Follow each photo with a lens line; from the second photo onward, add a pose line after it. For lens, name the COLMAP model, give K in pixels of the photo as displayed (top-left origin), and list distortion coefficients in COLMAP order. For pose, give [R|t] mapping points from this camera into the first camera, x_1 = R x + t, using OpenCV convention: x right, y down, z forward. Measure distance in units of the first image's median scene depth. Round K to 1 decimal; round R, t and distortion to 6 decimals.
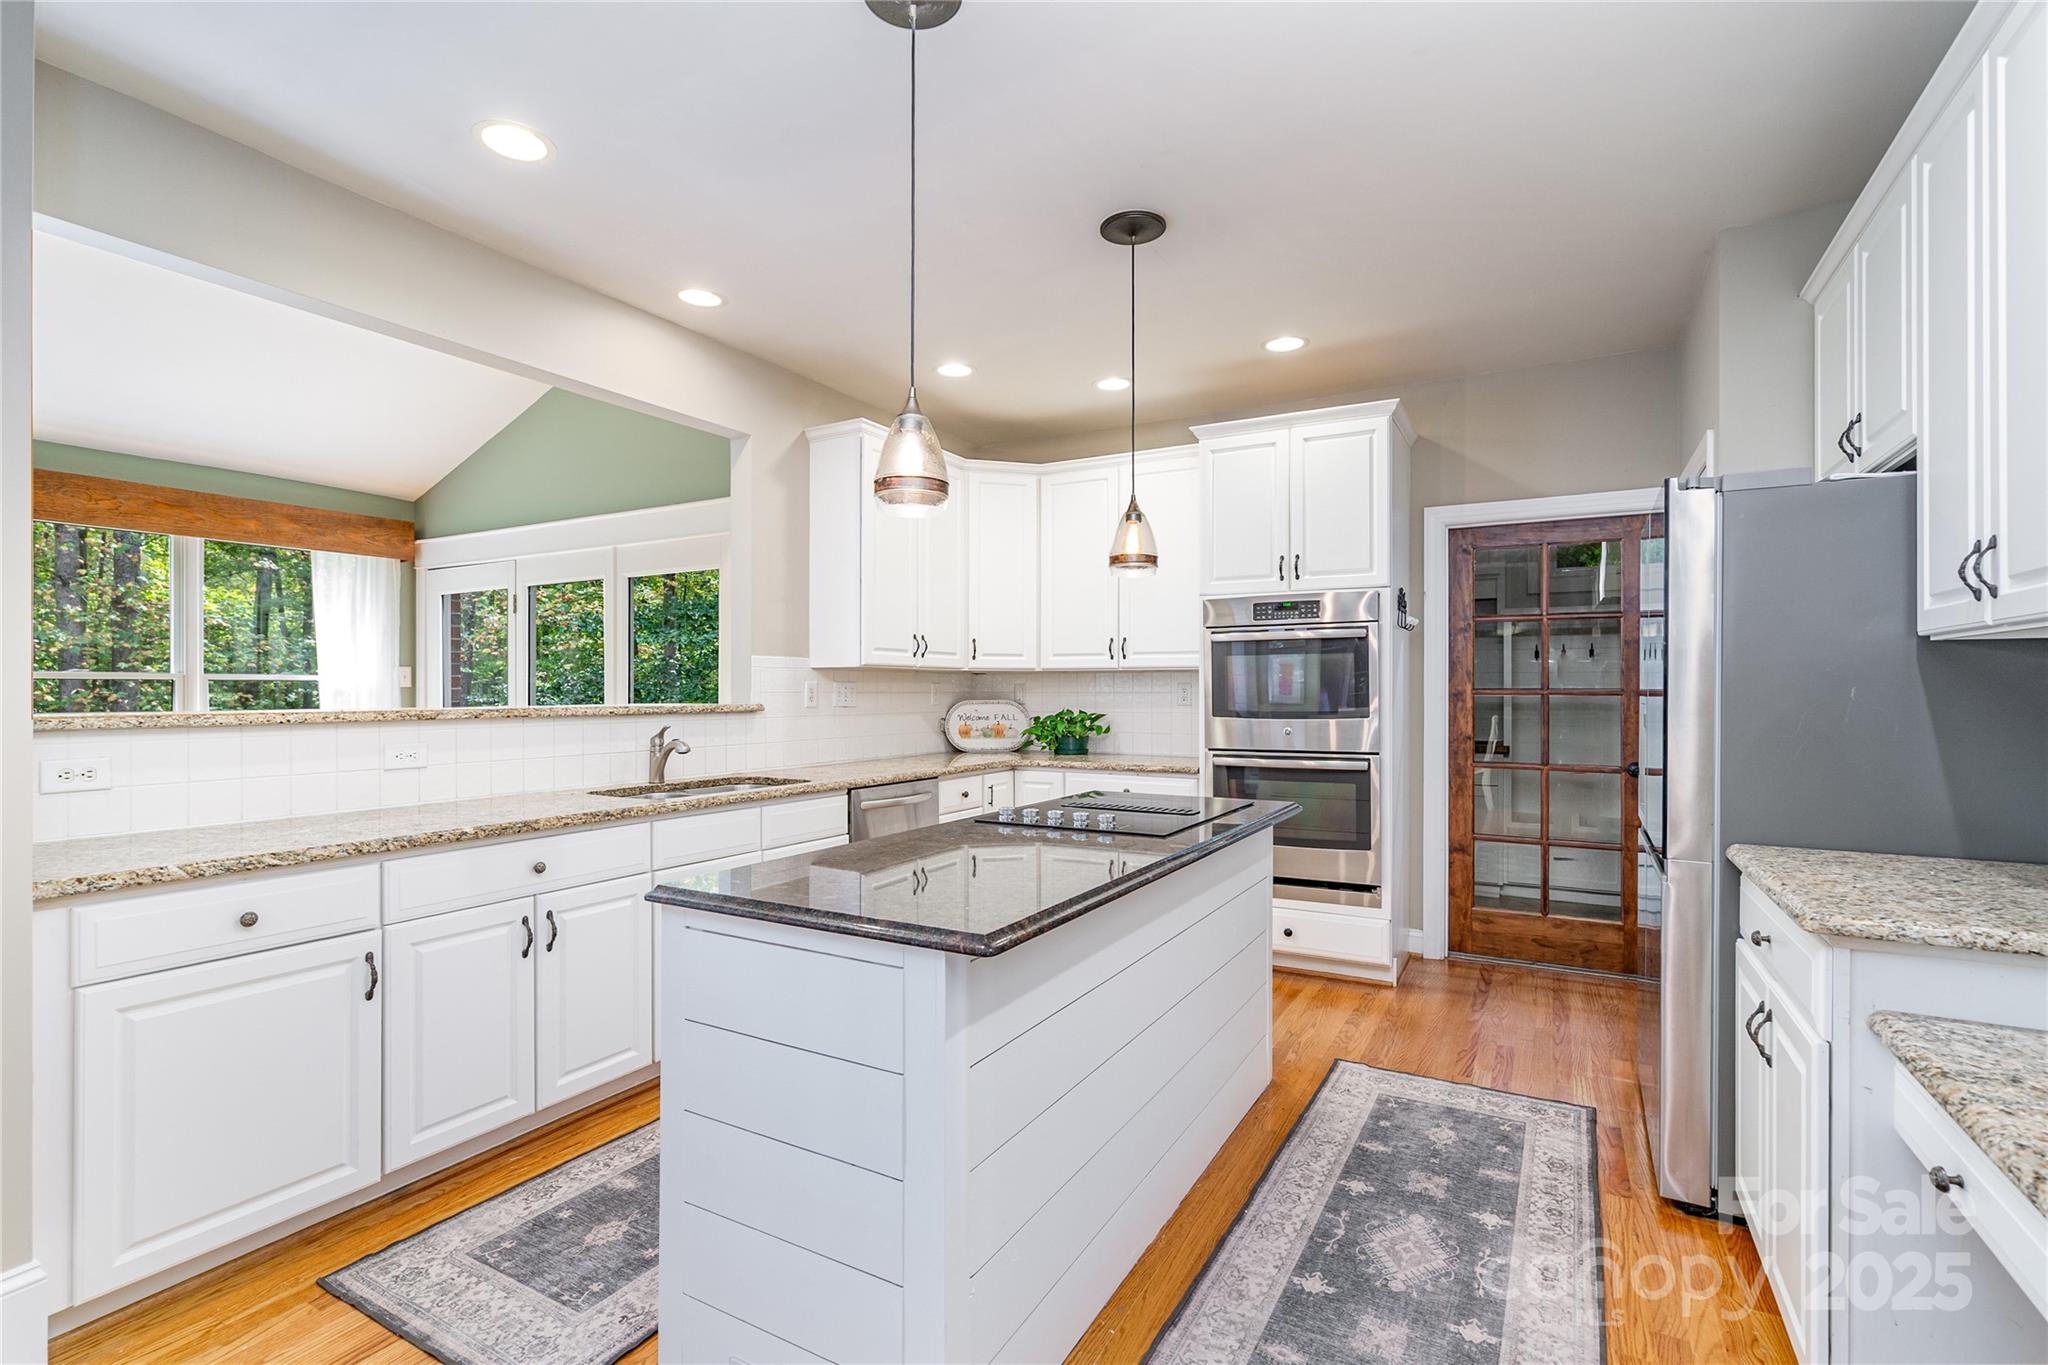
lens RADIAL K [[925.6, 0, 1023.1], [0, 925.6, 685.3], [0, 0, 1]] dist [-0.007539, 0.002467]
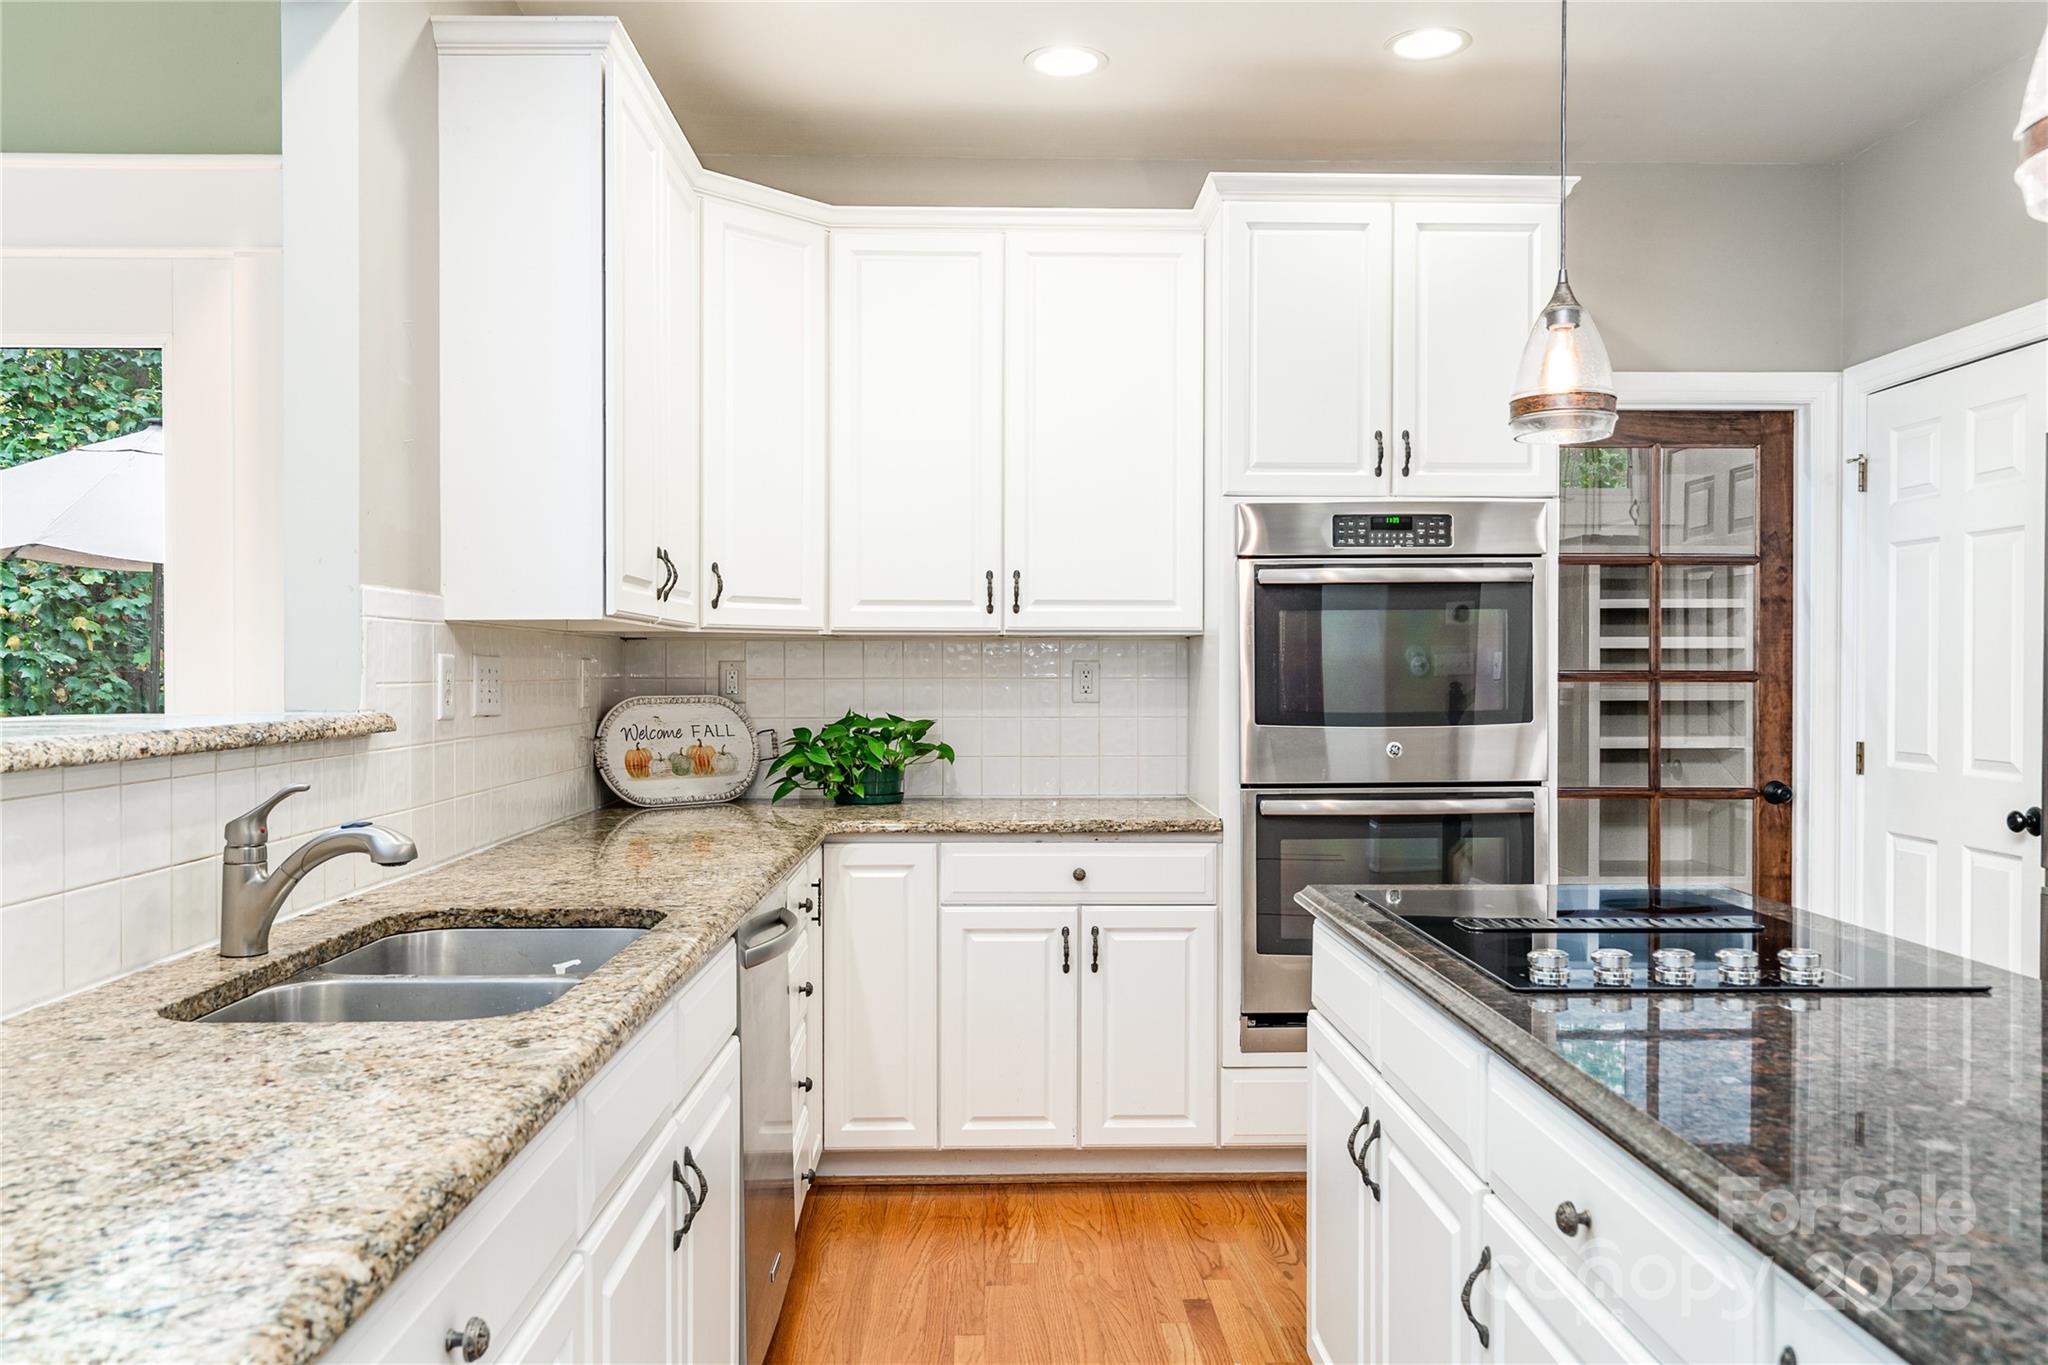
lens RADIAL K [[1554.2, 0, 1003.6], [0, 1554.2, 683.7], [0, 0, 1]] dist [0.003930, 0.000134]
pose [[0.863131, -0.002705, 0.504973, -0.317635], [-0.003137, 0.999938, 0.010719, 0.001387], [-0.504970, -0.010836, 0.863069, 0.256871]]
